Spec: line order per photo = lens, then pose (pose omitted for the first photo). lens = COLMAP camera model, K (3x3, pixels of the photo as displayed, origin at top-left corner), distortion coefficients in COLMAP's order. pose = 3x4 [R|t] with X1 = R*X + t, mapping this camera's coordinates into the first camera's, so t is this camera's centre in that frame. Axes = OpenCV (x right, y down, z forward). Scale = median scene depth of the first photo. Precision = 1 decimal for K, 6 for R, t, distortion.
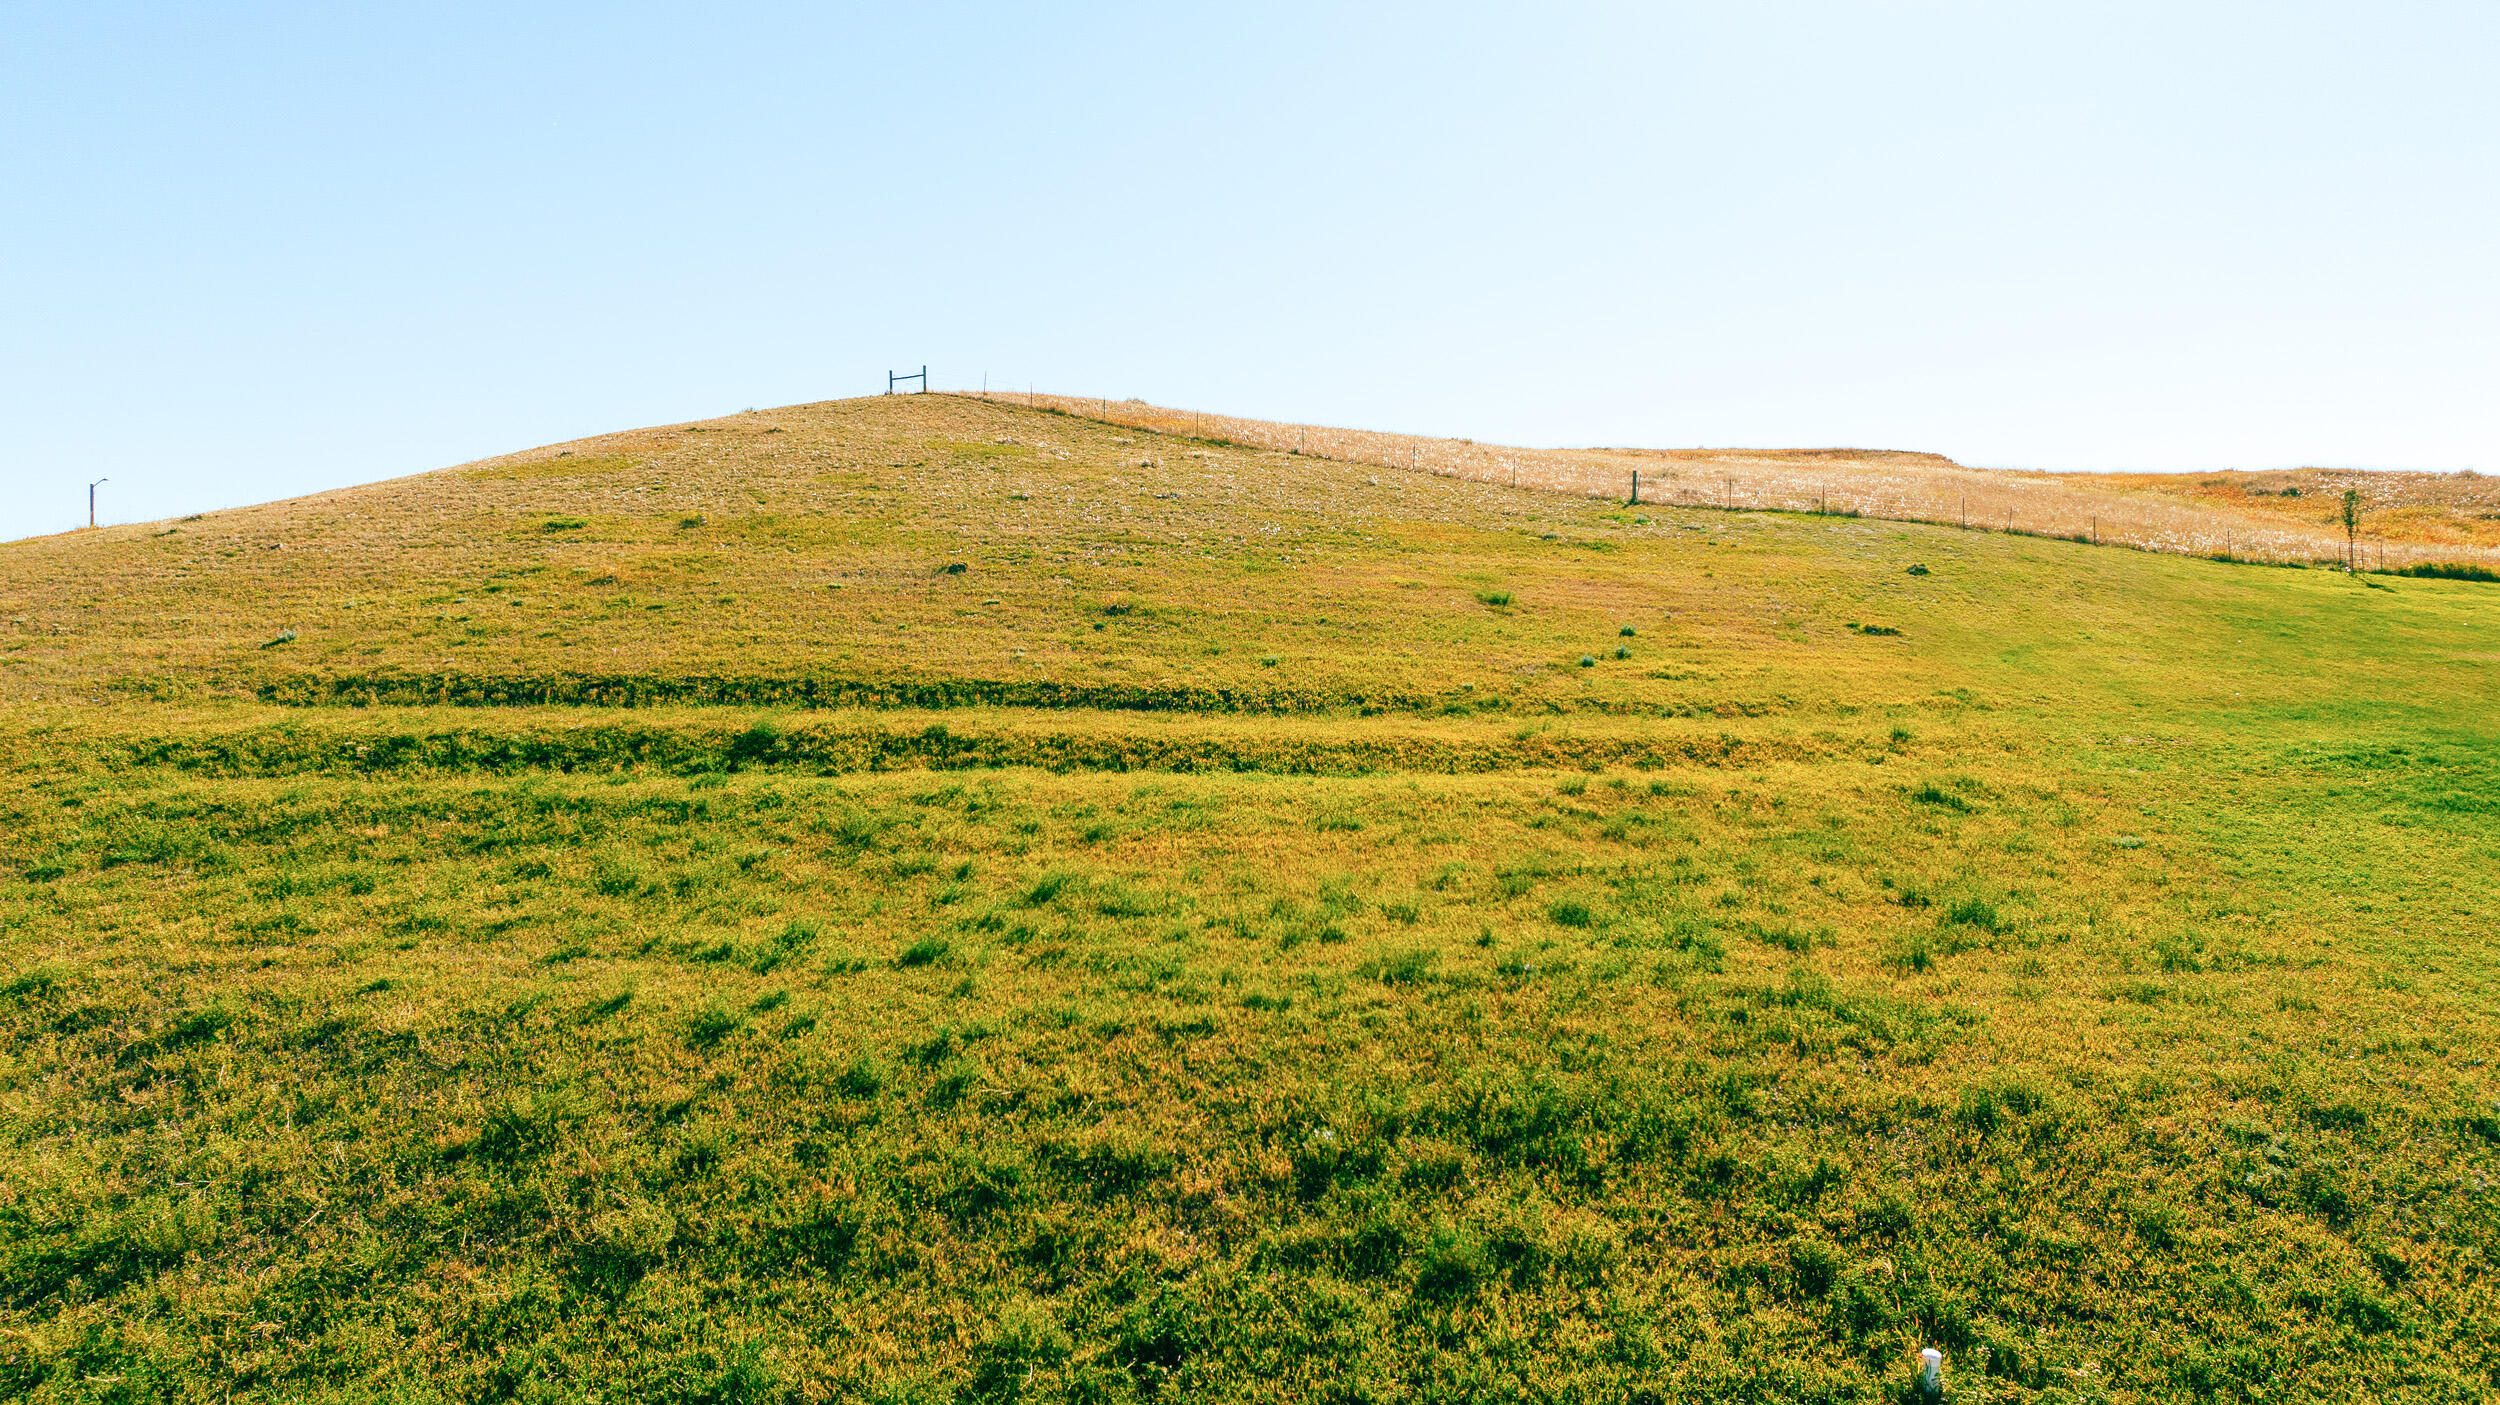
lens RADIAL K [[1752.9, 0, 1248.4], [0, 1752.9, 698.7], [0, 0, 1]] dist [-0.034122, 0.027726]
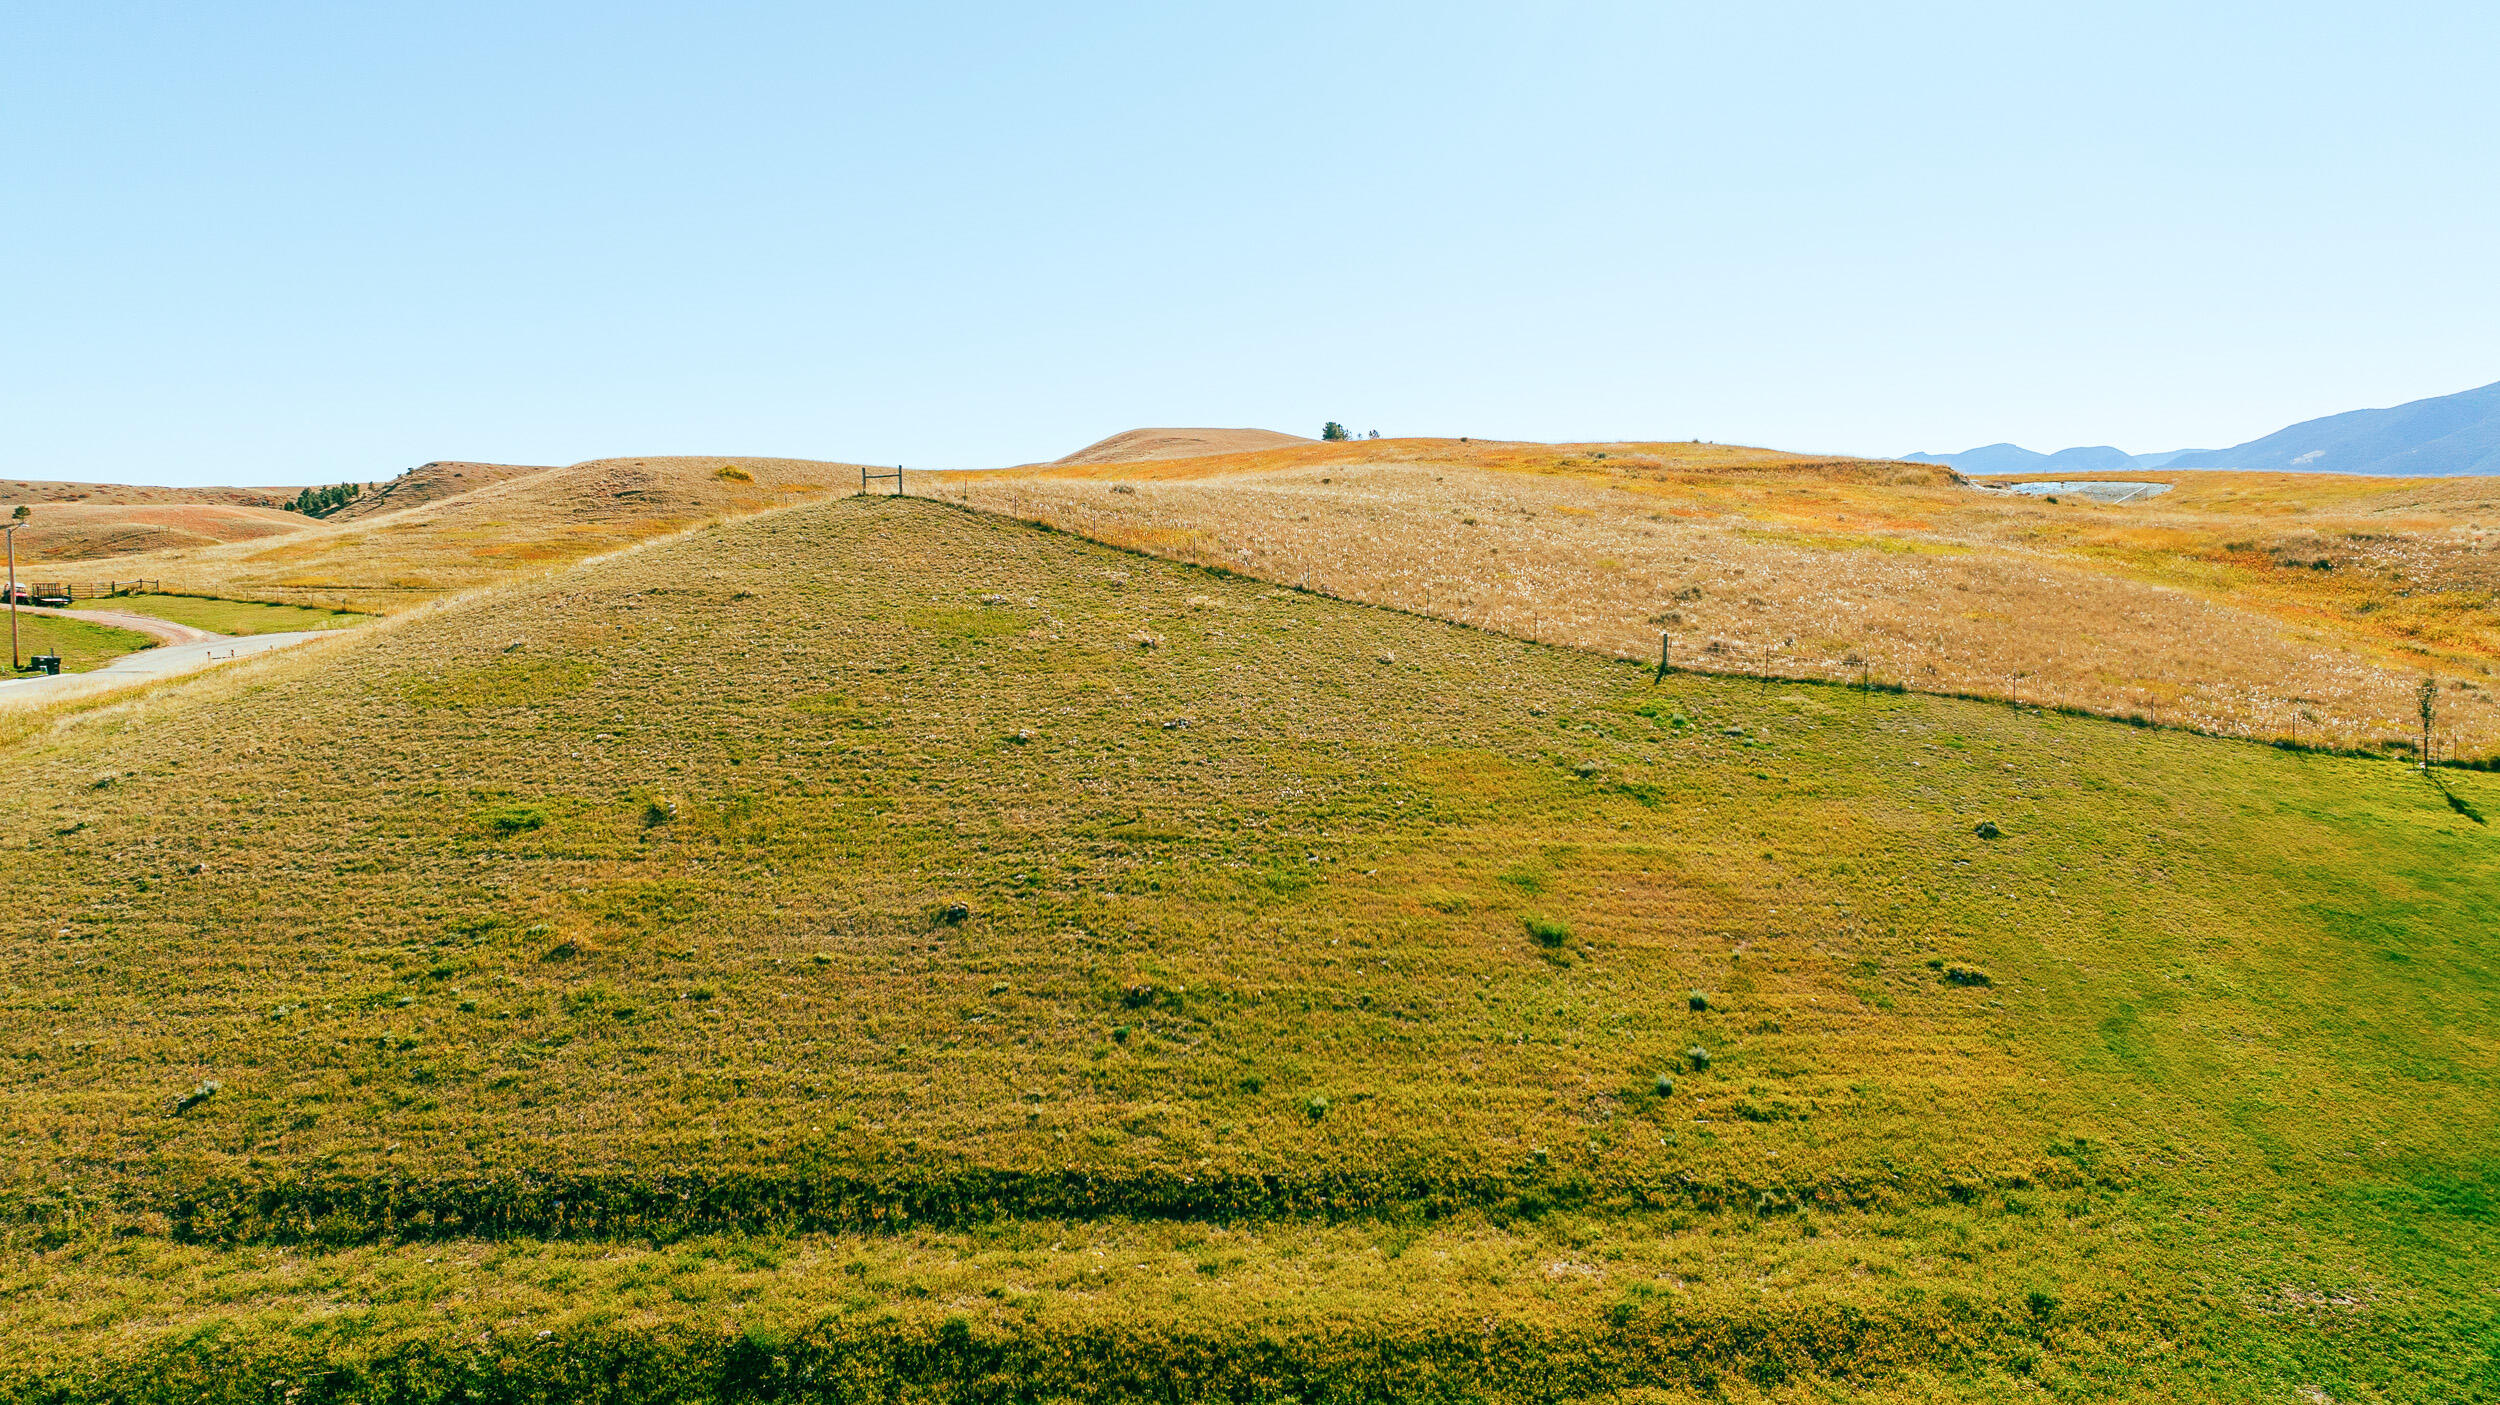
lens RADIAL K [[1752.9, 0, 1252.6], [0, 1752.9, 715.4], [0, 0, 1]] dist [-0.034122, 0.027726]
pose [[0.999774, -0.007061, 0.020060, -0.037903], [0.005680, 0.997665, 0.068062, -0.289474], [-0.020494, -0.067933, 0.997479, 0.122594]]
